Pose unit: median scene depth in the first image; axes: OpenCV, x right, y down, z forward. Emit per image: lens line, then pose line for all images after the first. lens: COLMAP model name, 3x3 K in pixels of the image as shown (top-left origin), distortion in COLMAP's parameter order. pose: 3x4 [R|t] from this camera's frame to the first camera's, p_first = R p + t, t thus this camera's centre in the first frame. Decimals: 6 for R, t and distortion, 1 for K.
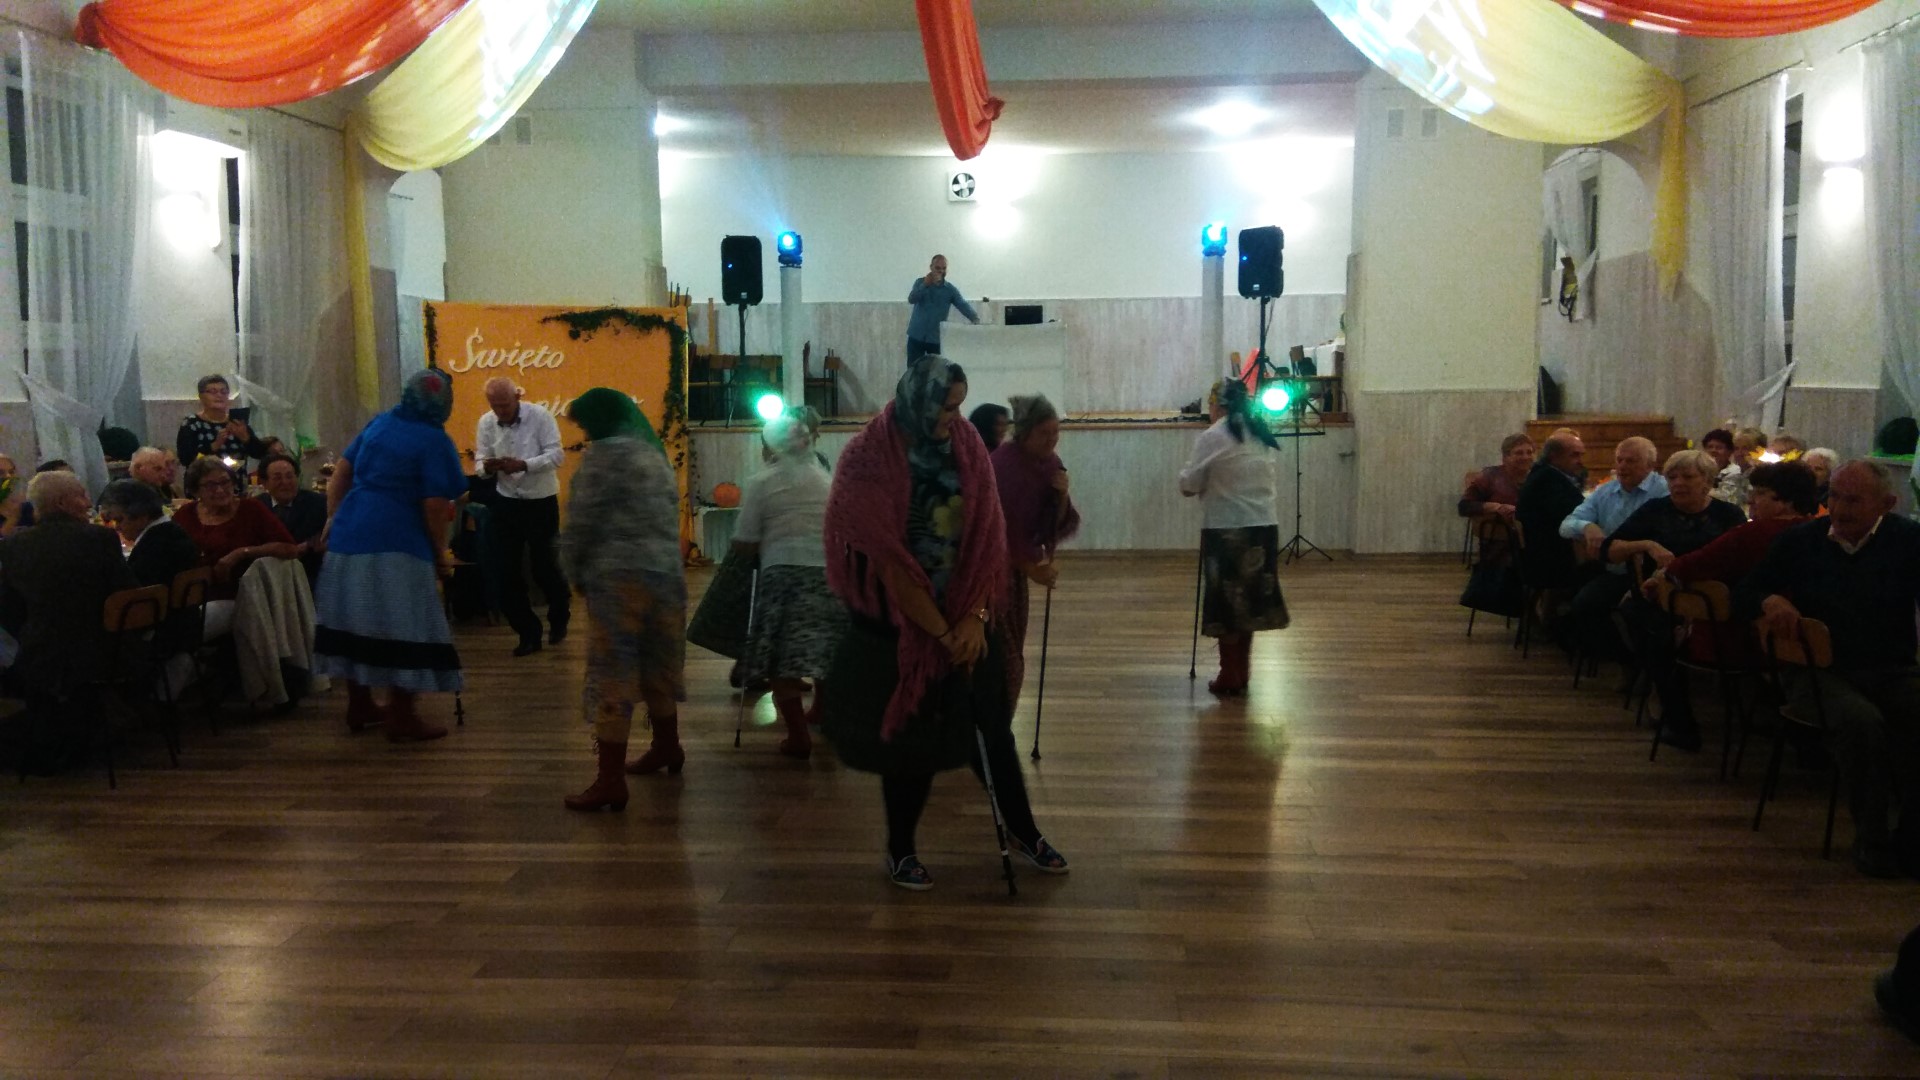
lens RADIAL K [[1485.5, 0, 972.3], [0, 1485.5, 564.8], [0, 0, 1]] dist [0.066791, -0.107338]
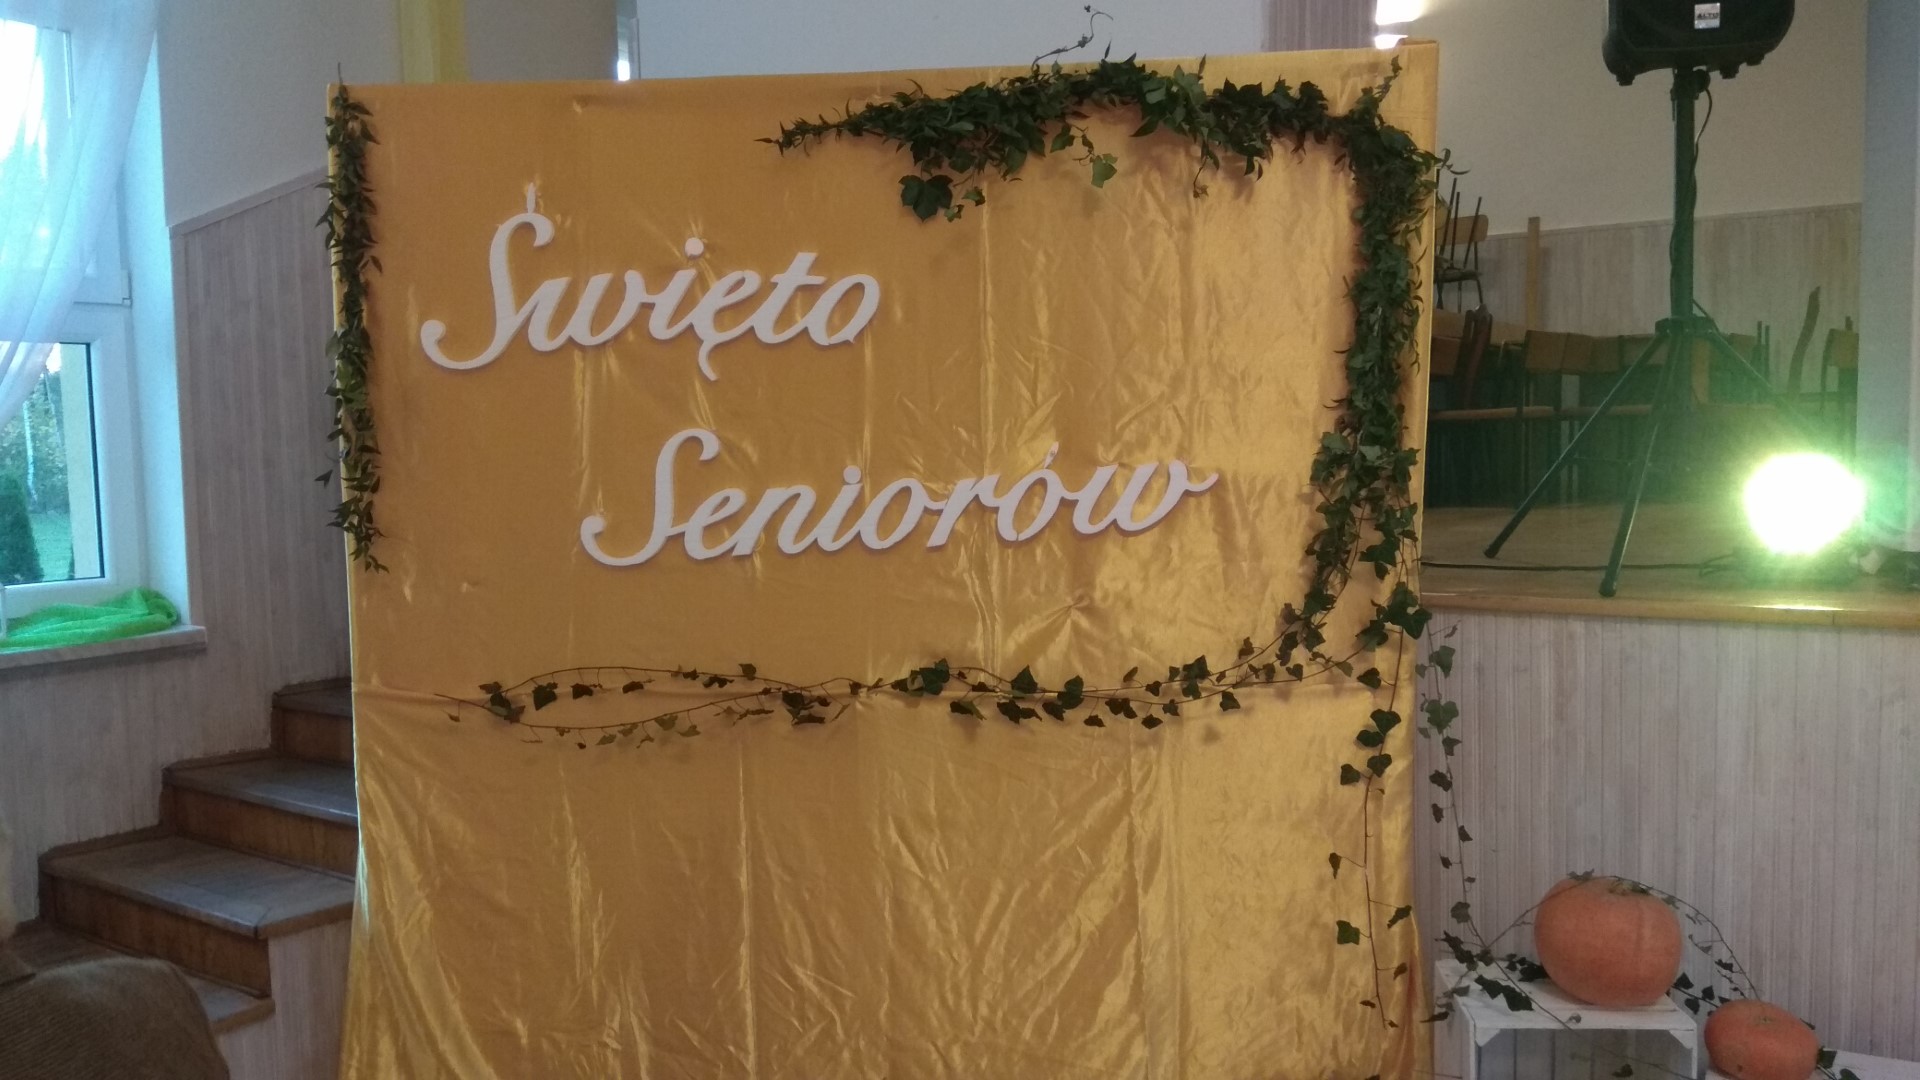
lens RADIAL K [[1485.5, 0, 926.4], [0, 1485.5, 564.0], [0, 0, 1]] dist [0.066791, -0.107338]
pose [[0.854647, 0.033013, -0.518159, -0.147839], [-0.048714, 0.998673, -0.016720, -0.095377], [0.516919, 0.039531, 0.855121, 0.820966]]
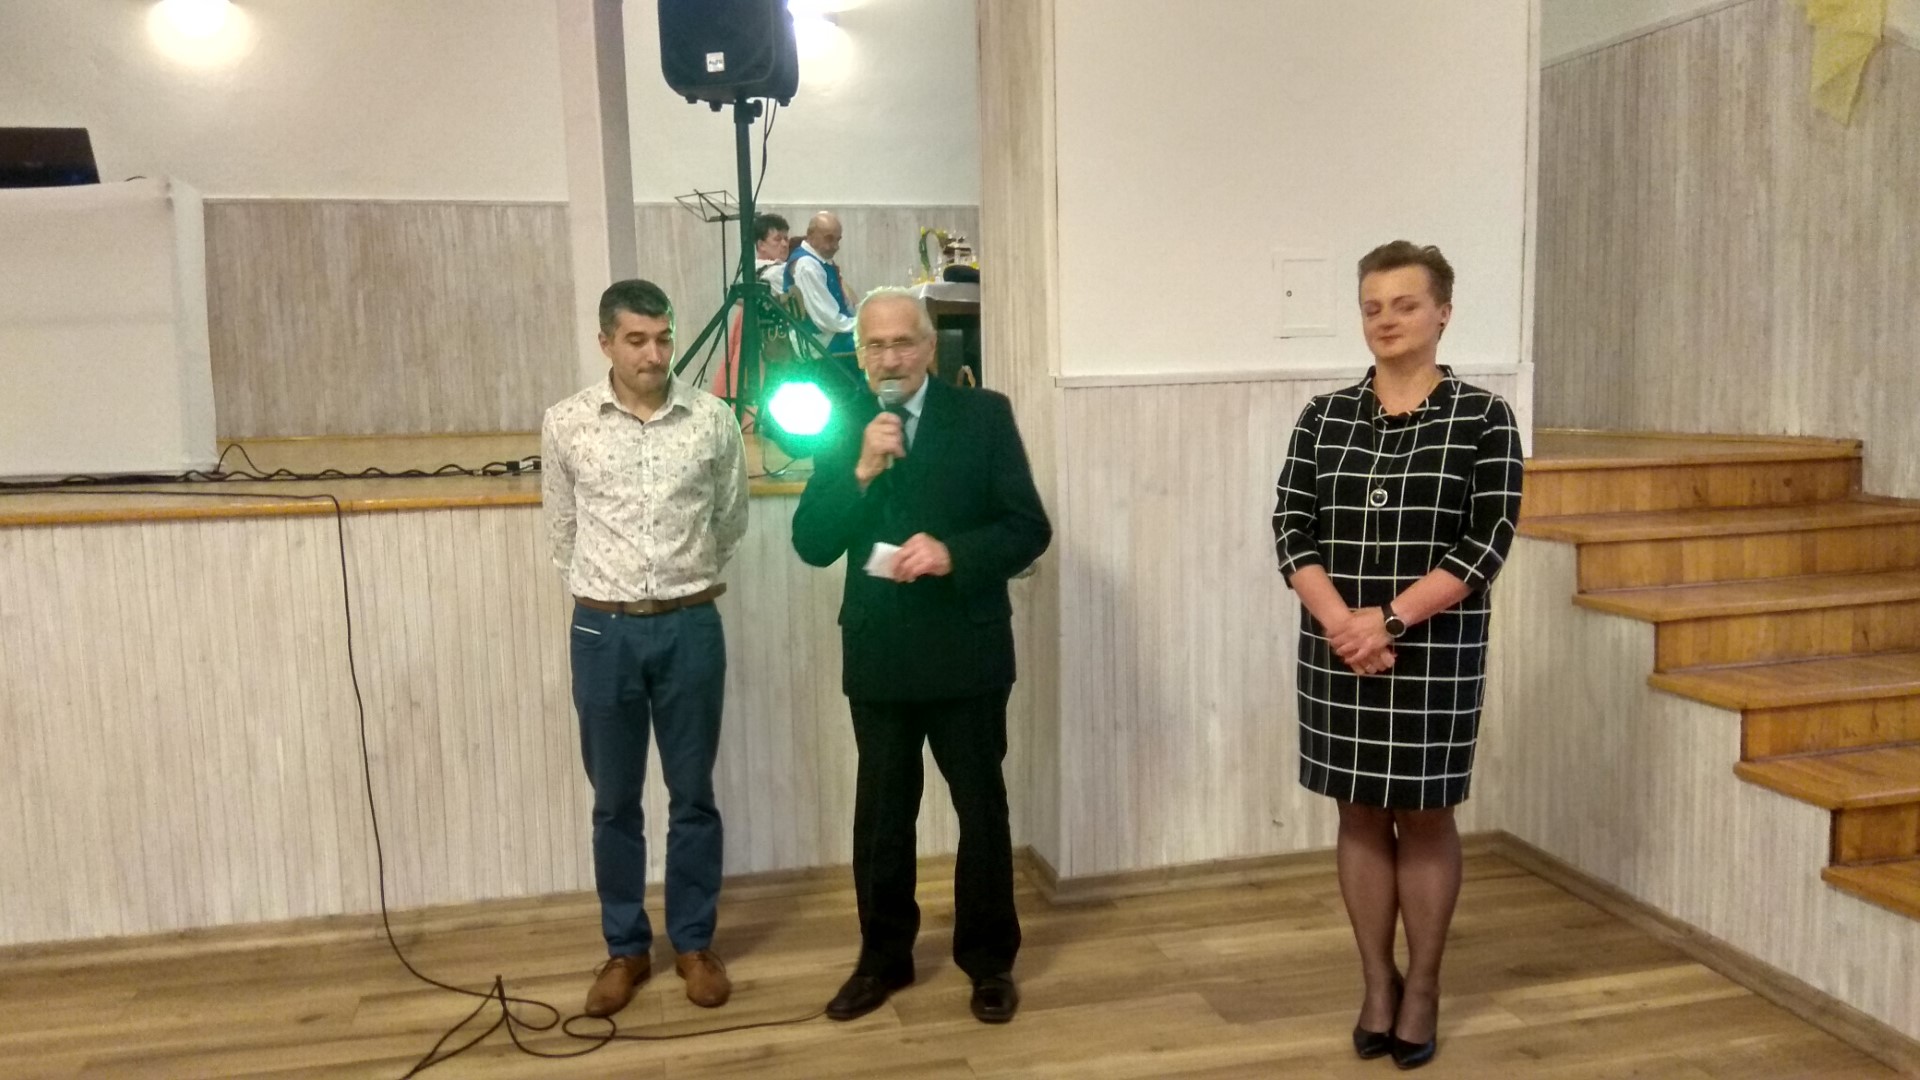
lens RADIAL K [[1485.5, 0, 963.1], [0, 1485.5, 555.6], [0, 0, 1]] dist [0.066791, -0.107338]
pose [[0.956114, -0.047486, 0.289120, 0.153487], [0.049096, 0.998793, 0.001685, -0.082813], [-0.288851, 0.012584, 0.957291, 0.725023]]
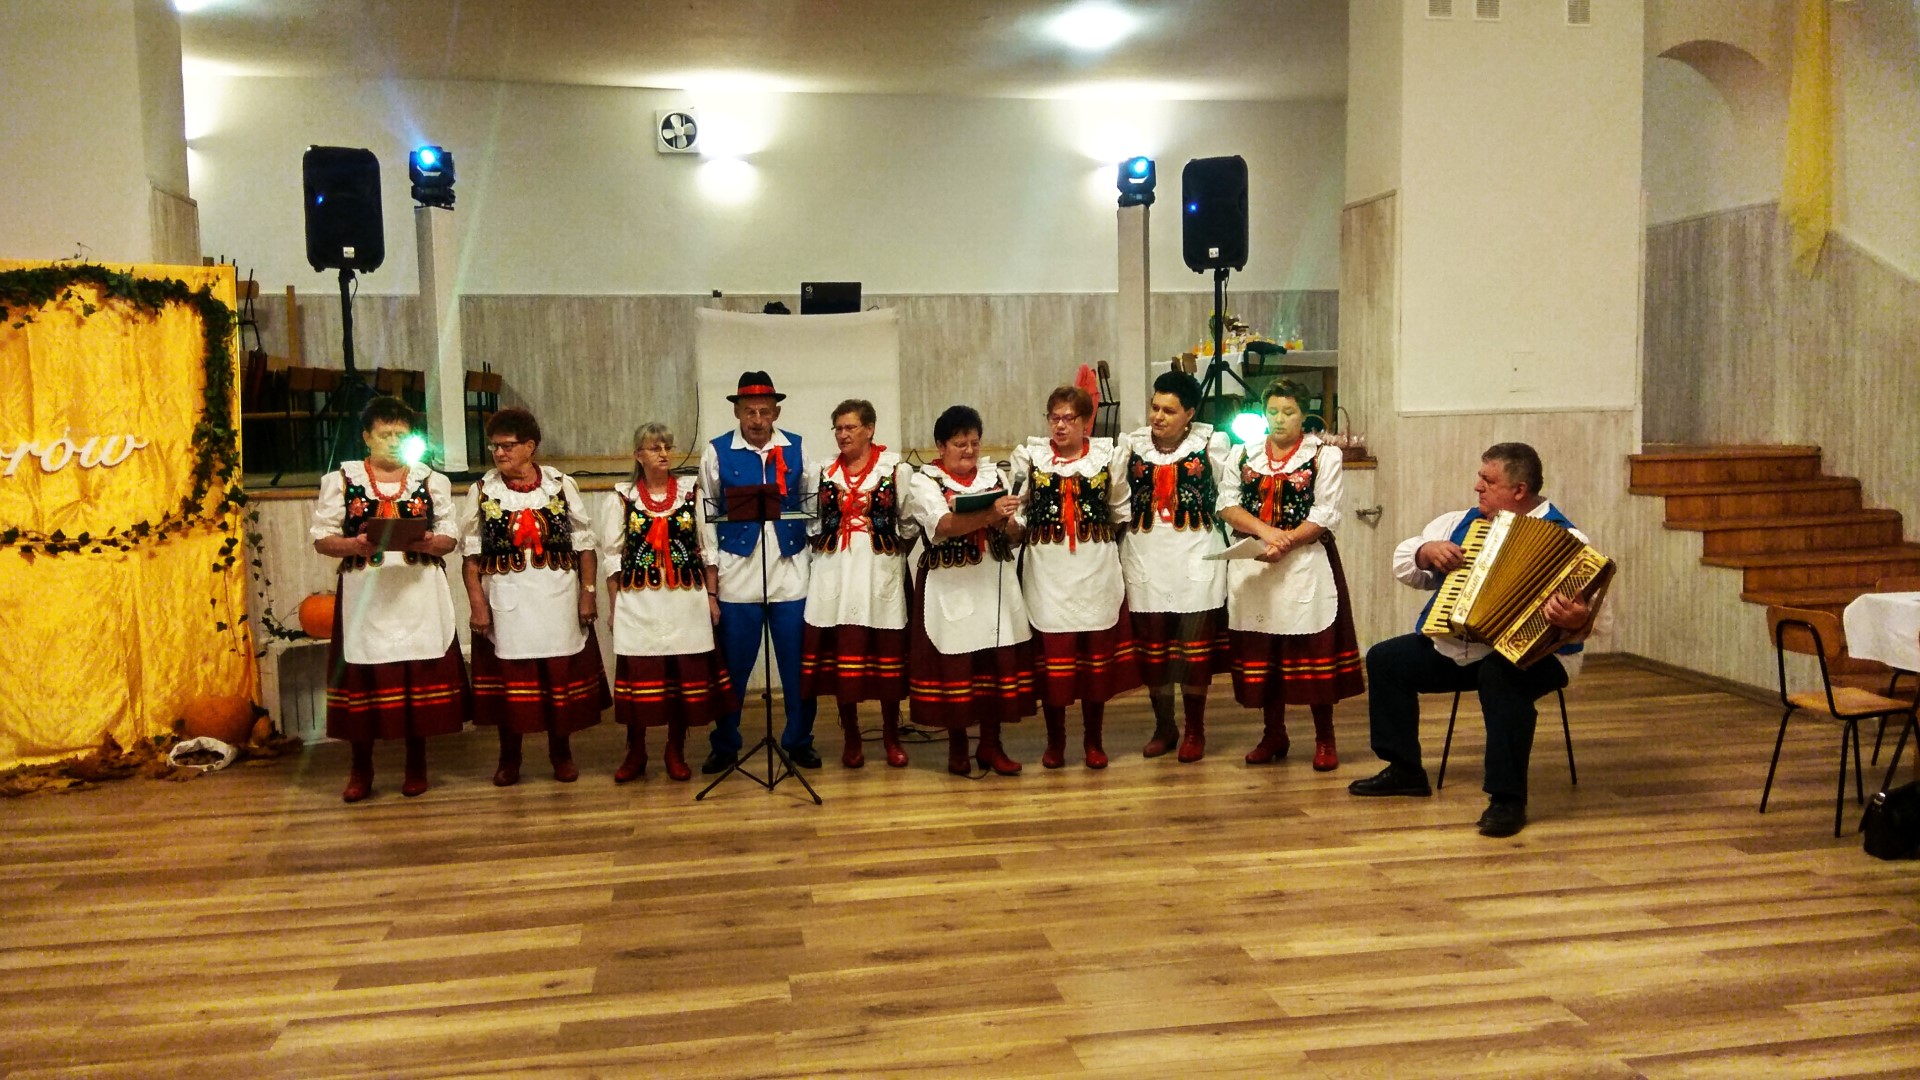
lens RADIAL K [[1485.5, 0, 970.8], [0, 1485.5, 549.6], [0, 0, 1]] dist [0.066791, -0.107338]
pose [[0.969869, -0.031414, 0.241592, -0.072944], [0.039874, 0.998748, -0.030205, -0.047387], [-0.240341, 0.038928, 0.969908, 0.442391]]
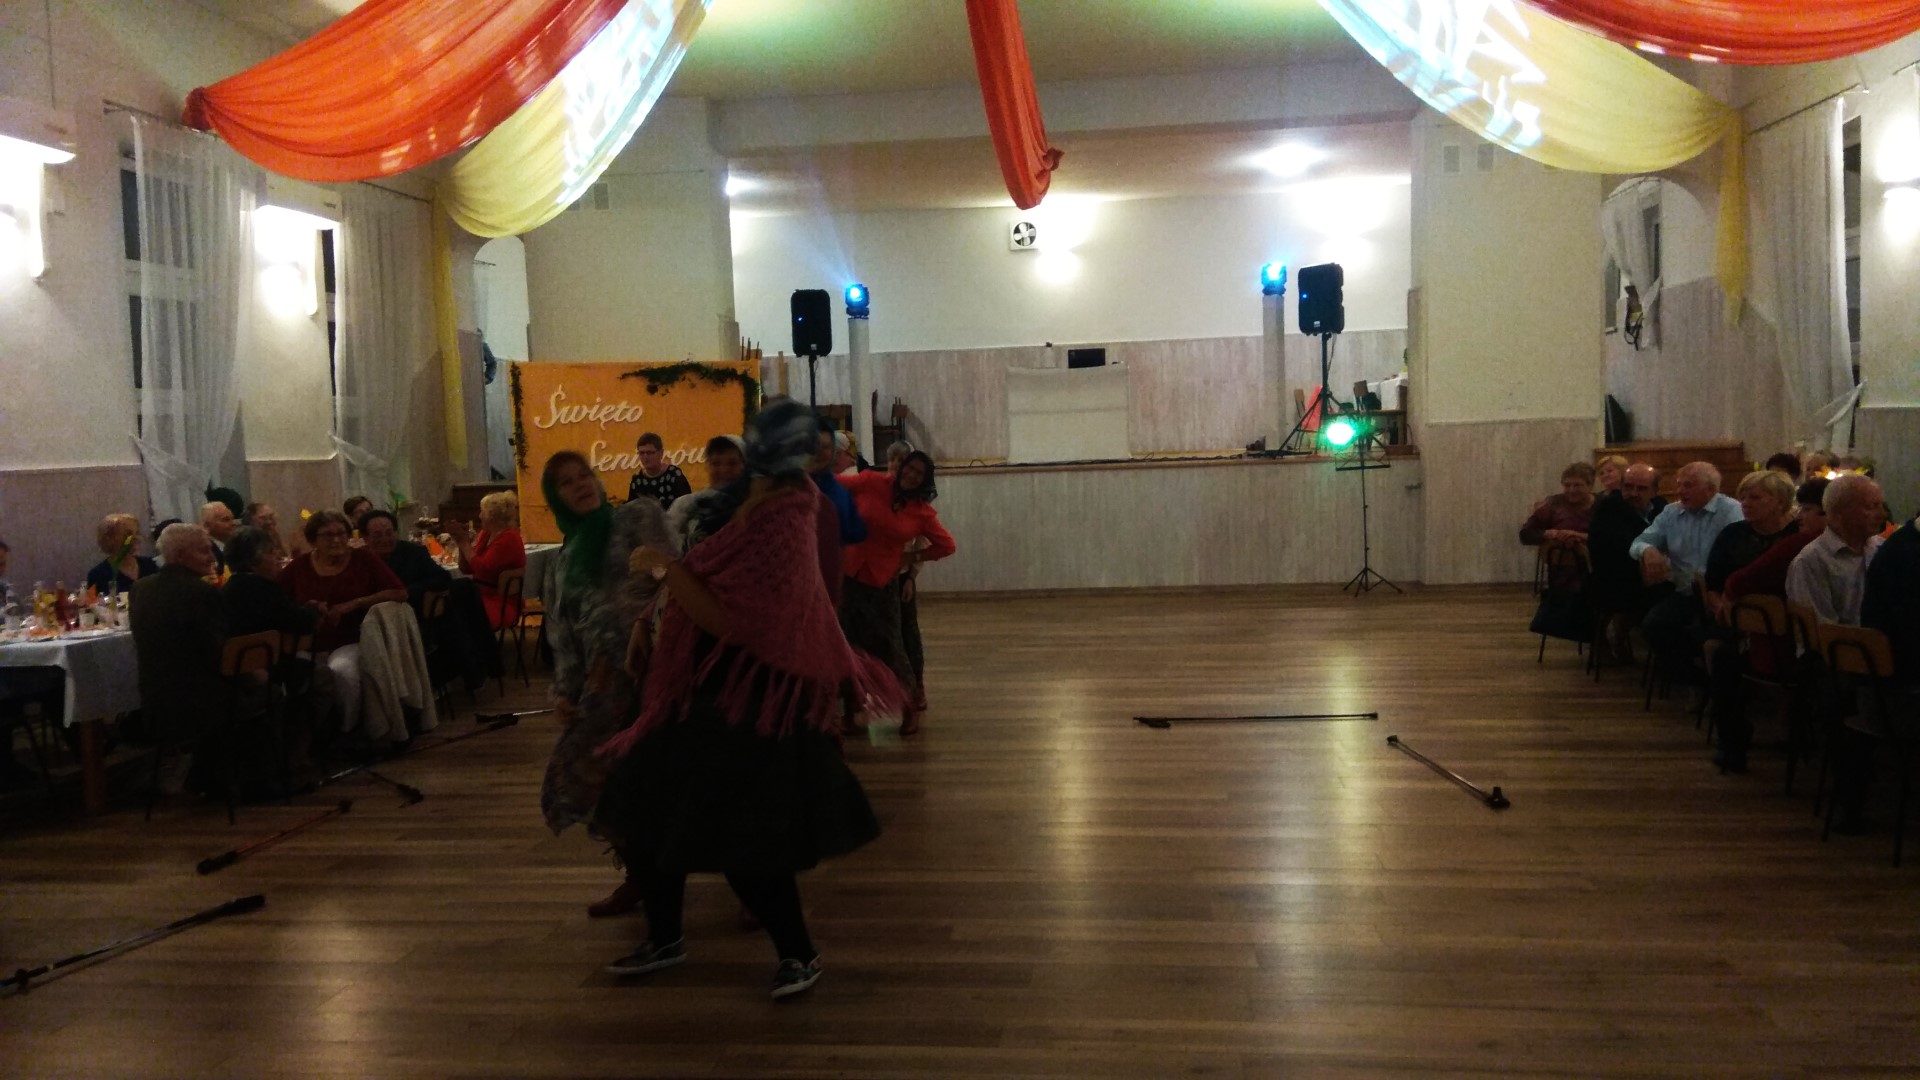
lens RADIAL K [[1485.5, 0, 966.4], [0, 1485.5, 555.3], [0, 0, 1]] dist [0.066791, -0.107338]
pose [[0.998564, -0.021238, -0.049185, -0.000594], [0.019369, 0.999084, -0.038158, 0.004749], [0.049950, 0.037151, 0.998061, -0.016552]]
